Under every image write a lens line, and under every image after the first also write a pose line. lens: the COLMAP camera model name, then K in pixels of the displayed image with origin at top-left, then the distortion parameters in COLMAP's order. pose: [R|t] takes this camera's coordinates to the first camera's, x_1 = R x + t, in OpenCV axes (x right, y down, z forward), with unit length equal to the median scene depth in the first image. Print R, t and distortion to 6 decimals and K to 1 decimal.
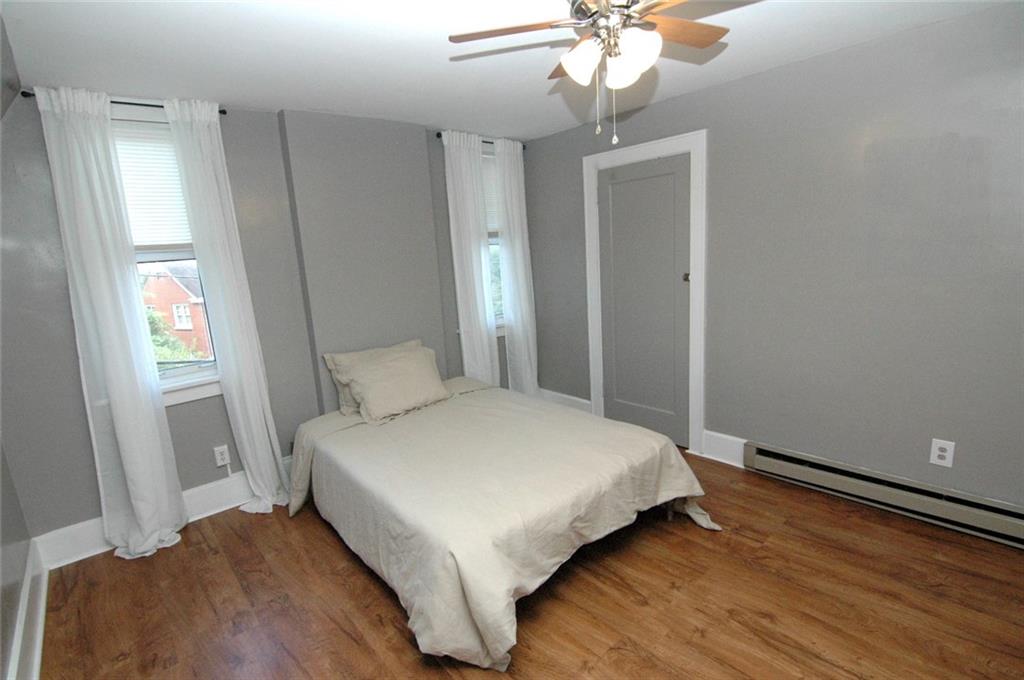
lens RADIAL K [[495.4, 0, 508.2], [0, 495.4, 342.5], [0, 0, 1]] dist [-0.012426, -0.002724]
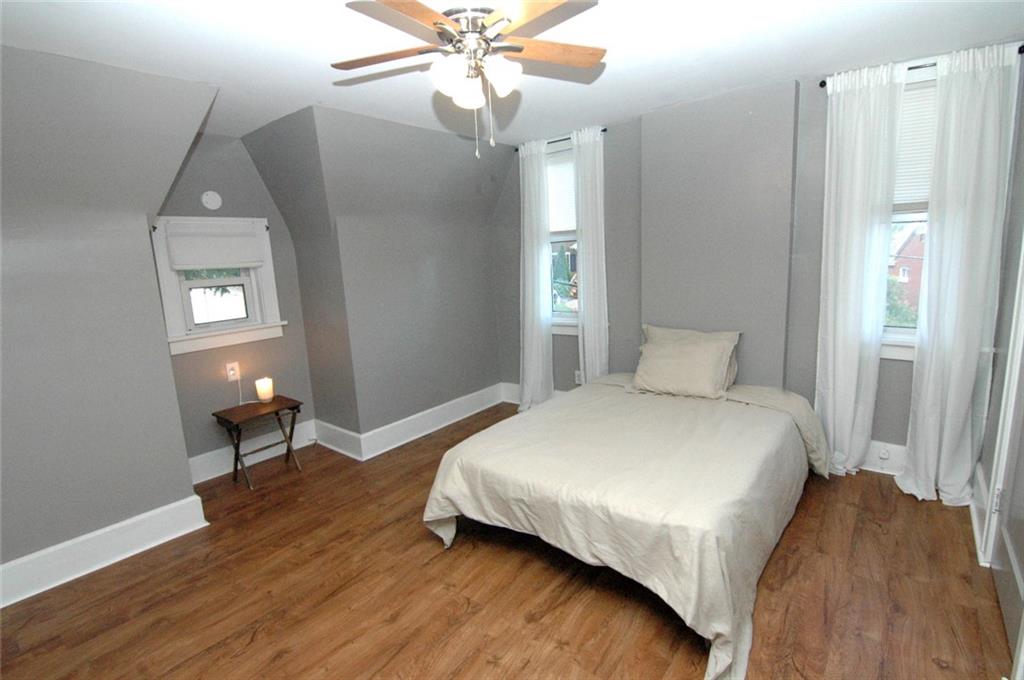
lens RADIAL K [[495.4, 0, 502.5], [0, 495.4, 343.3], [0, 0, 1]] dist [-0.012426, -0.002724]
pose [[0.177291, 0.227697, -0.957456, 0.932576], [-0.144906, 0.968304, 0.203445, -0.163285], [0.973432, 0.102672, 0.204666, 0.604550]]
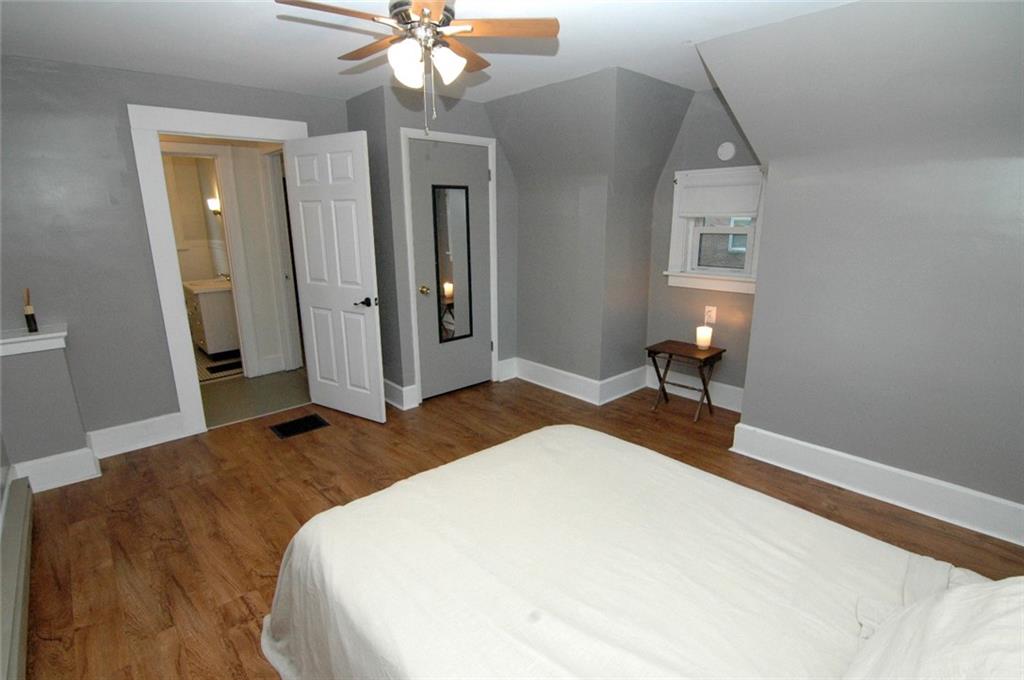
lens RADIAL K [[495.4, 0, 504.2], [0, 495.4, 339.6], [0, 0, 1]] dist [-0.012426, -0.002724]
pose [[-0.997312, 0.073255, 0.001658, 0.041786], [0.067070, 0.903527, 0.423250, -0.314879], [0.029507, 0.422223, -0.906011, 1.617614]]
